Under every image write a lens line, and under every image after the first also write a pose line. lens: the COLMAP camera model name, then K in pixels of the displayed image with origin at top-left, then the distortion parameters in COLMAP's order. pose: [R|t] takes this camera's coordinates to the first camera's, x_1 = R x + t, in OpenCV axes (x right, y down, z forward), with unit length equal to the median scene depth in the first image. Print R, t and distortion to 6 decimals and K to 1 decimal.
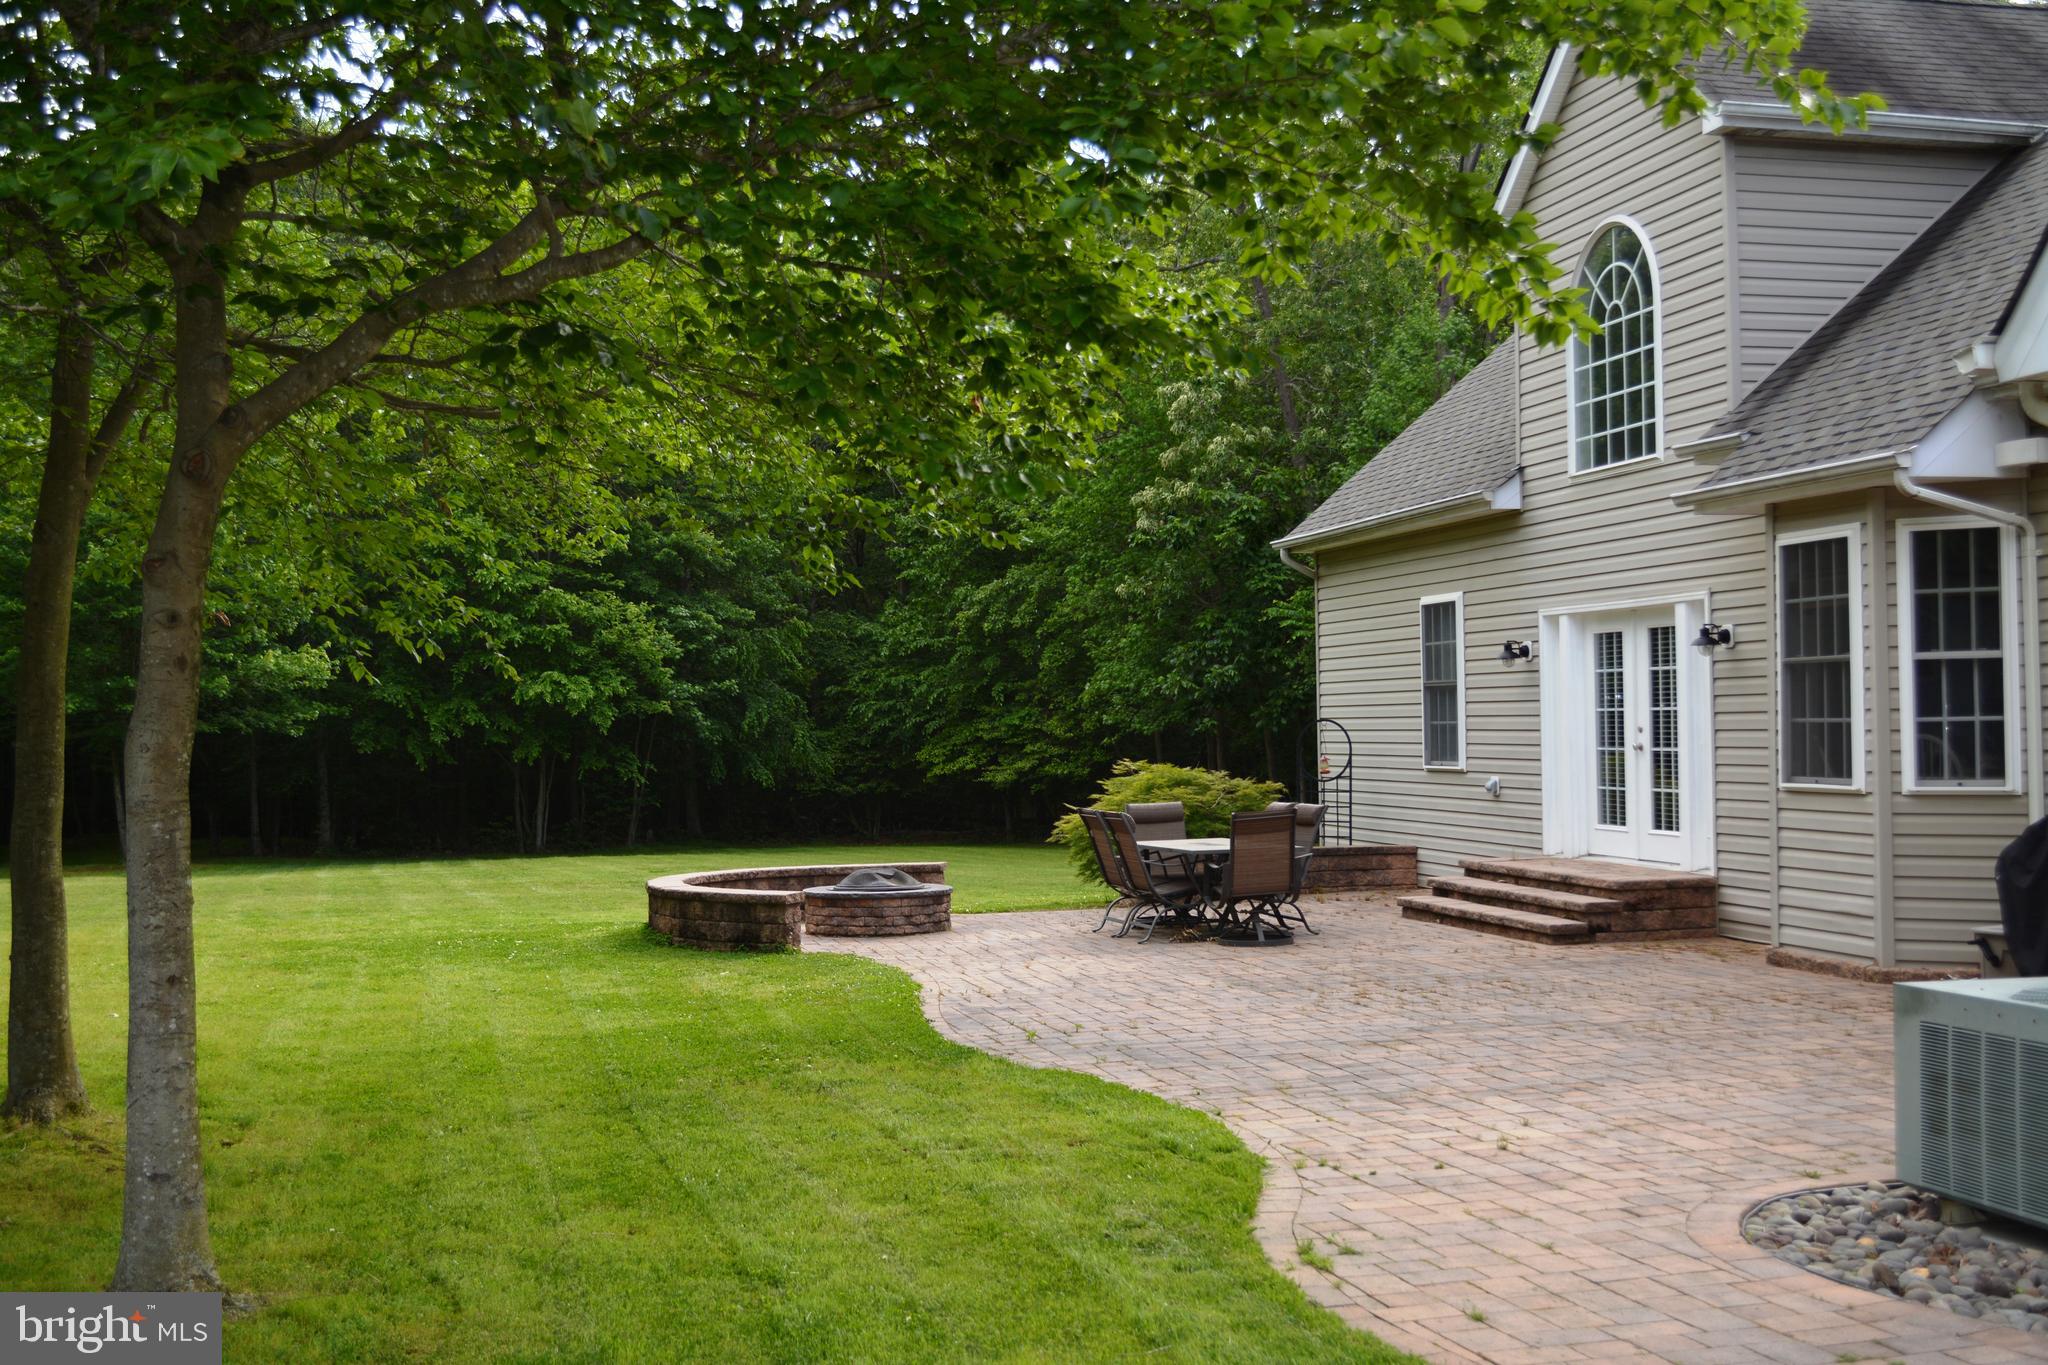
lens RADIAL K [[2386.1, 0, 1024.0], [0, 2386.1, 682.5], [0, 0, 1]] dist [-0.010367, -0.005090]
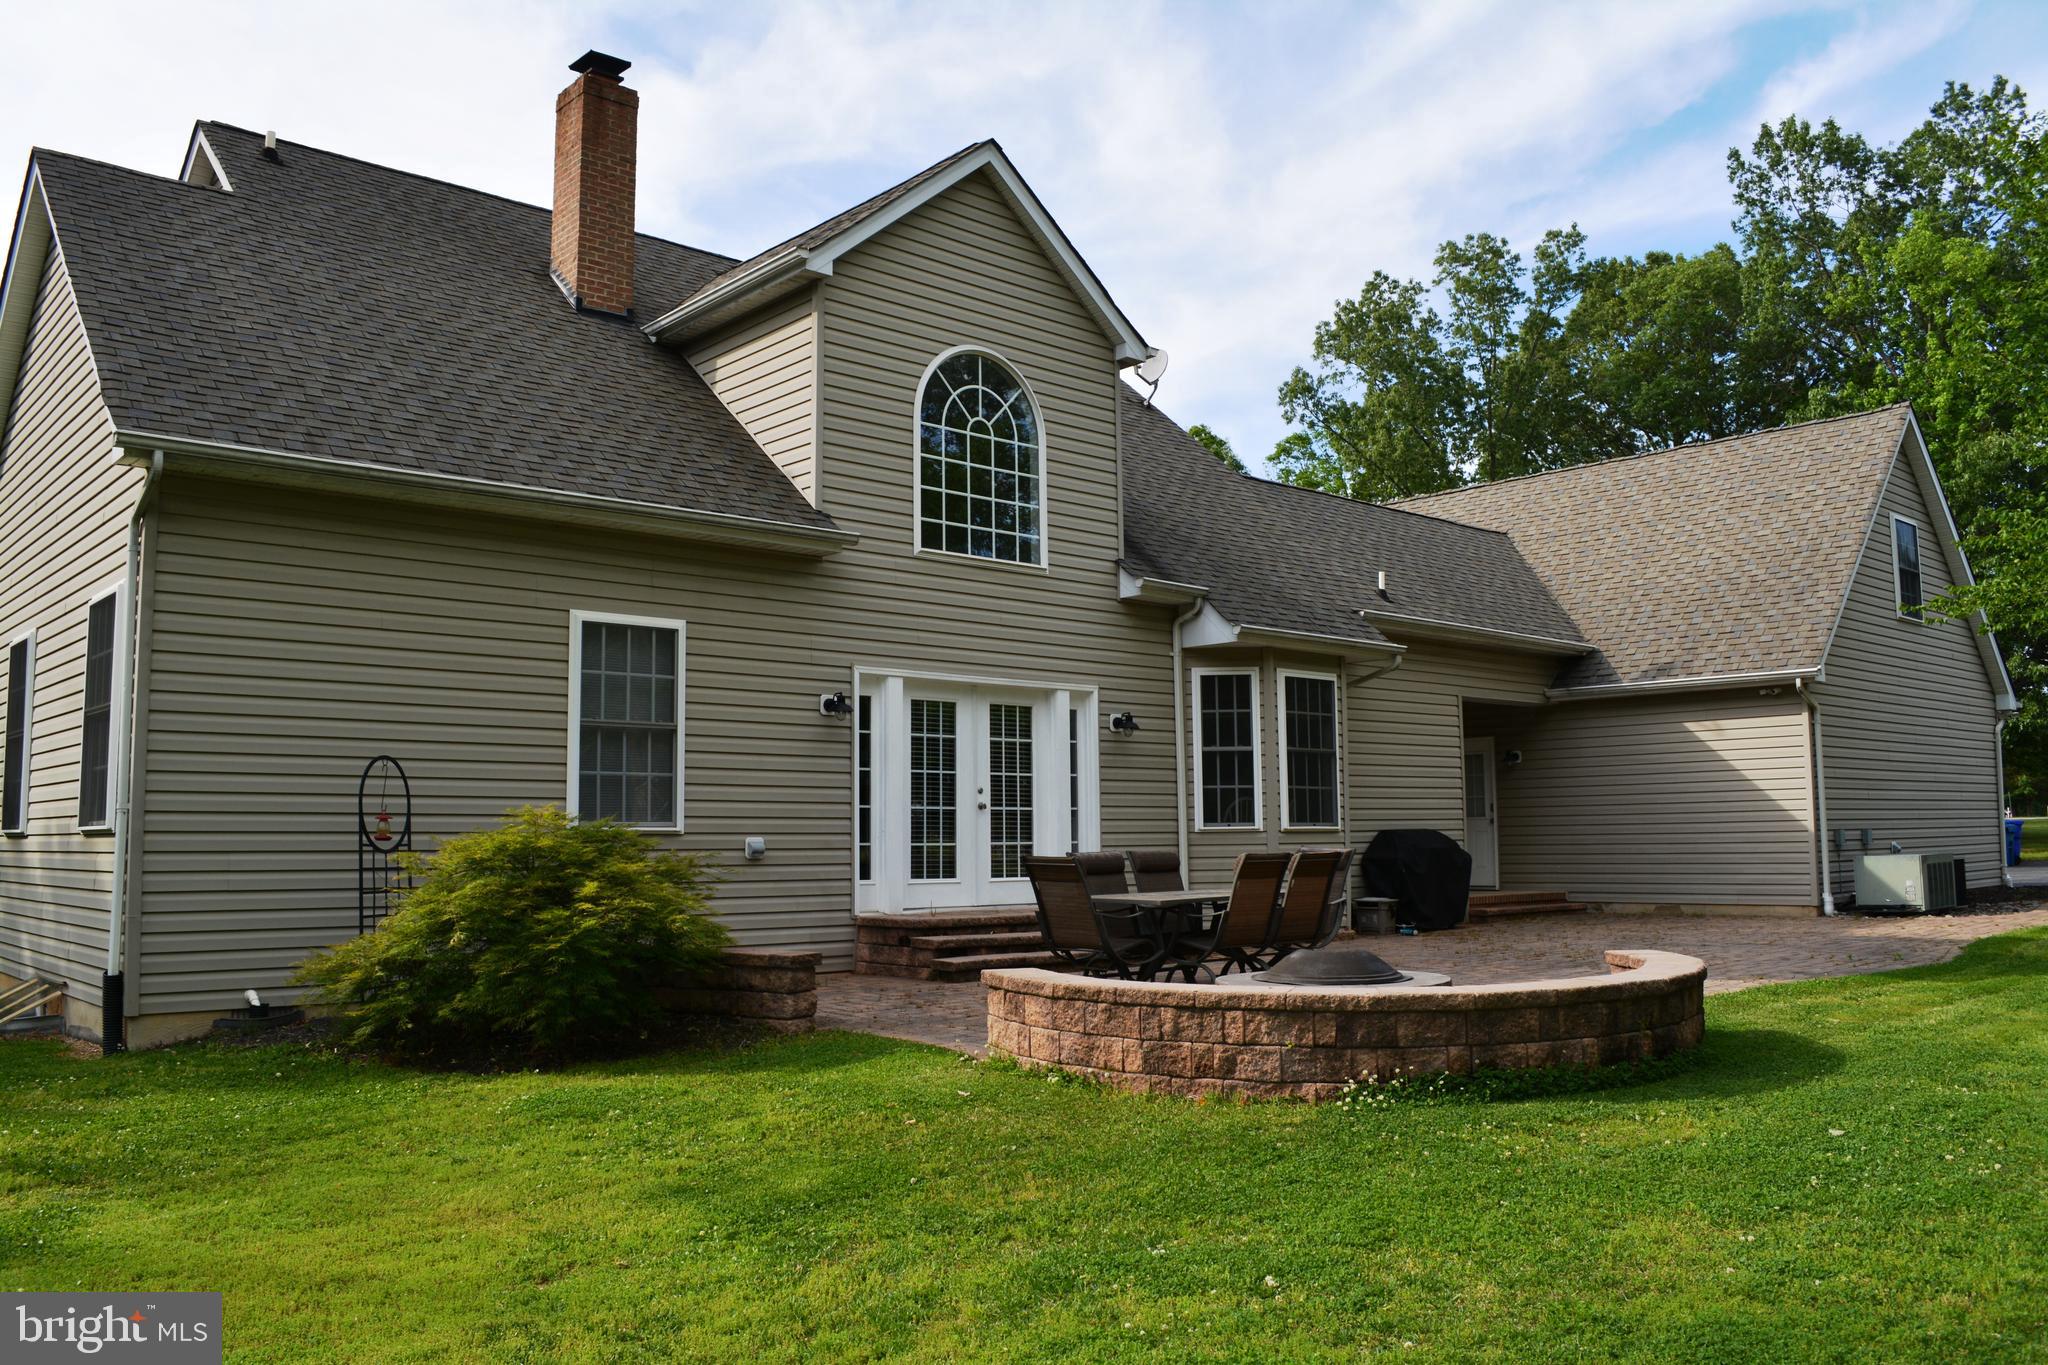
lens RADIAL K [[1585.9, 0, 1024.0], [0, 1585.9, 682.5], [0, 0, 1]] dist [-0.081590, 0.008212]
pose [[-0.491968, 0.091763, 0.865764, -0.415247], [-0.004862, 0.994125, -0.108131, 0.050453], [-0.870599, -0.057406, -0.488632, 1.346564]]
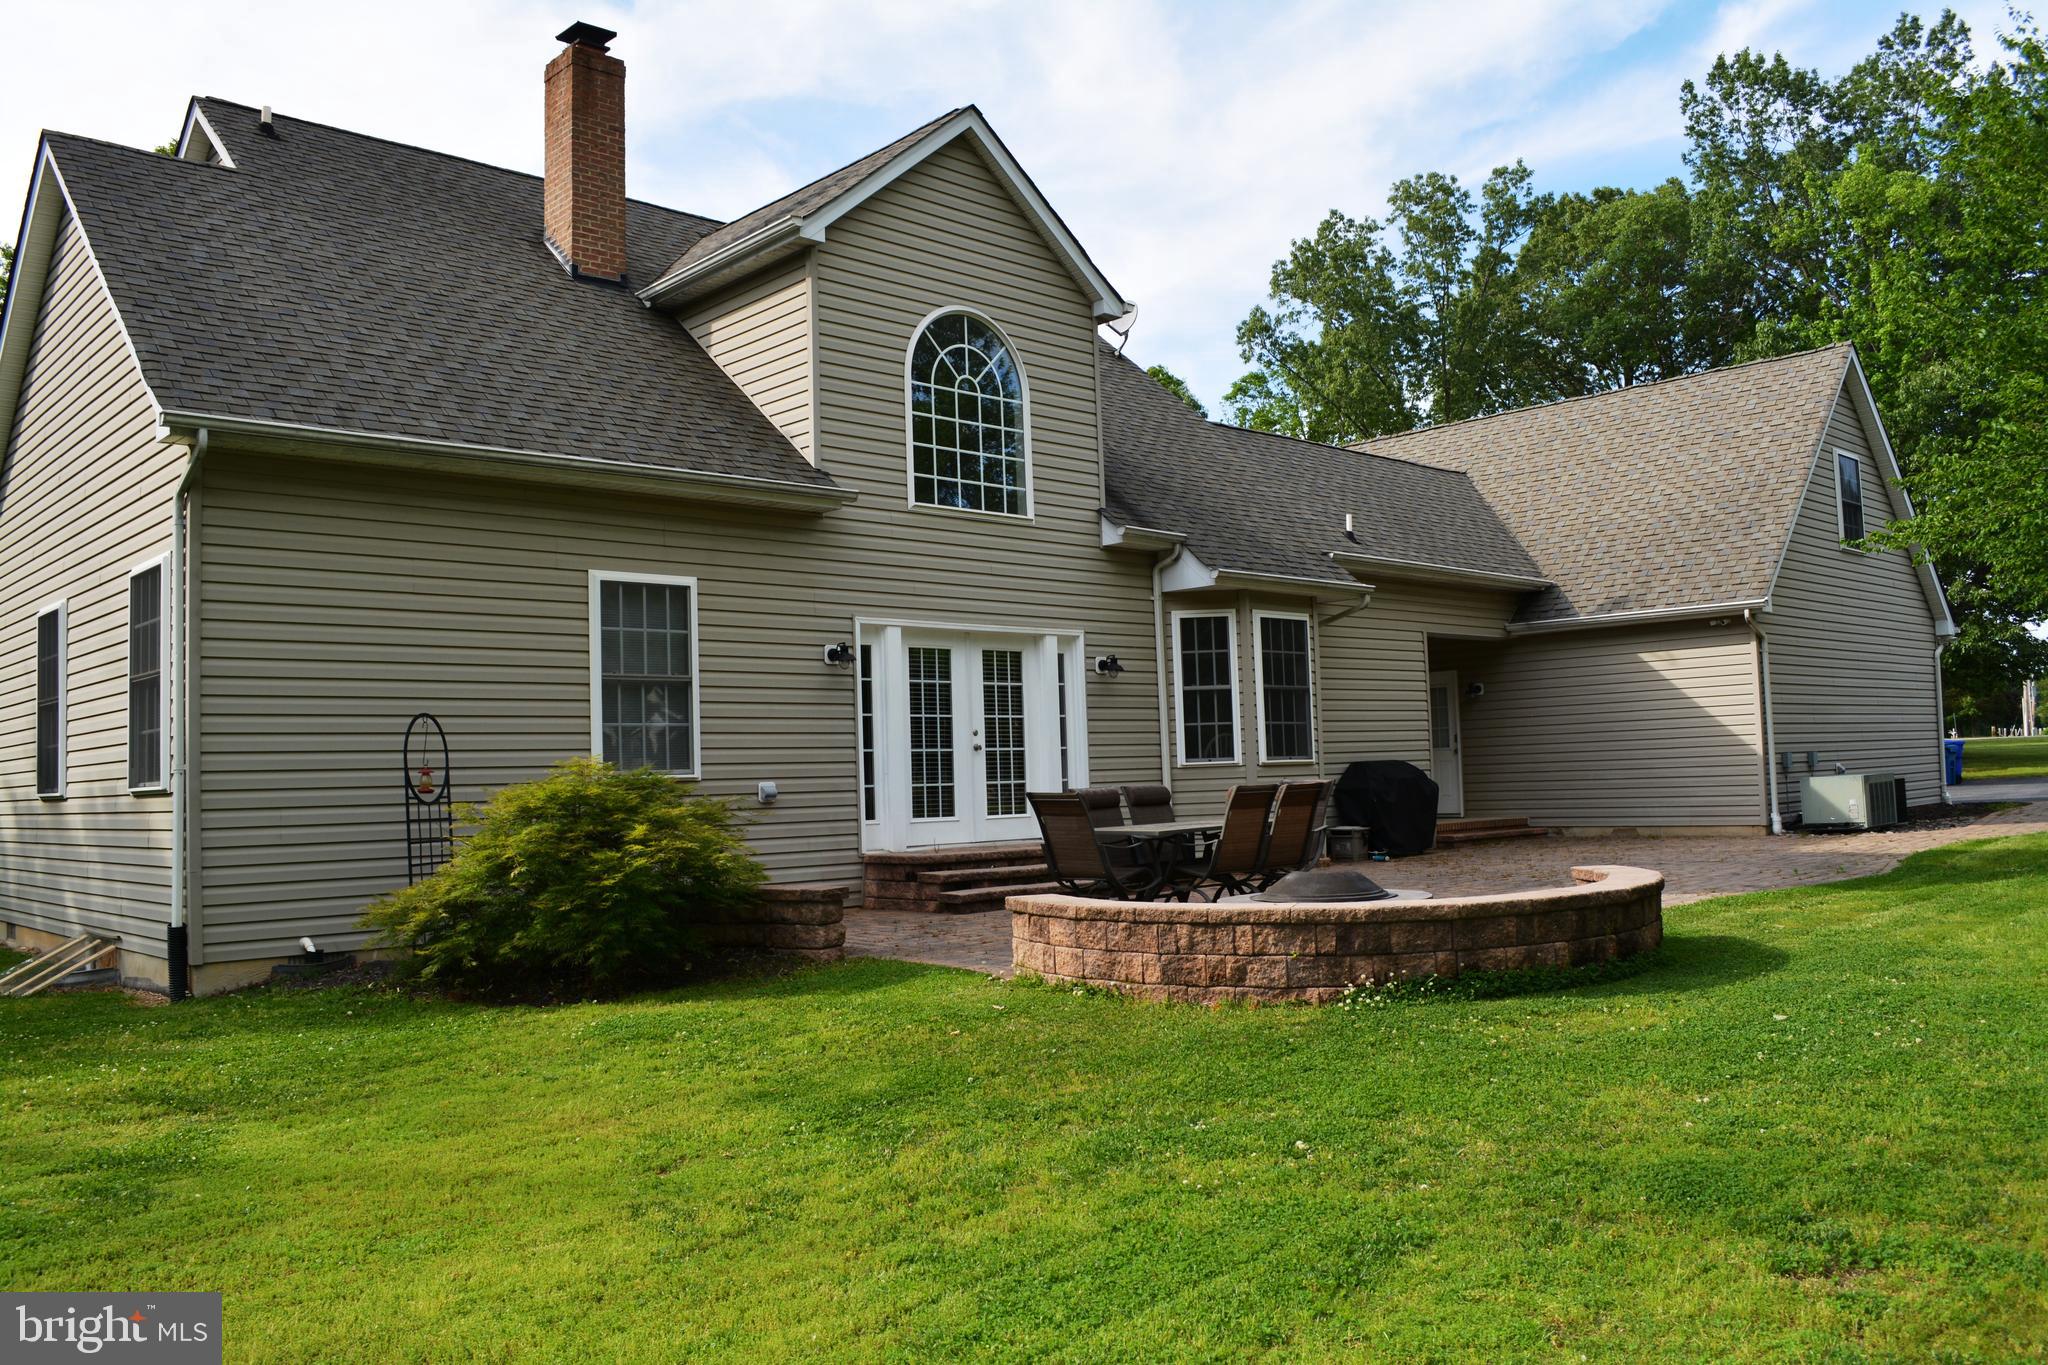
lens RADIAL K [[1585.9, 0, 1024.0], [0, 1585.9, 682.5], [0, 0, 1]] dist [-0.081590, 0.008212]
pose [[-0.513347, 0.070457, 0.855284, -0.438777], [0.018815, 0.997309, -0.070864, 0.051663], [-0.857975, -0.020285, -0.513291, 1.379346]]
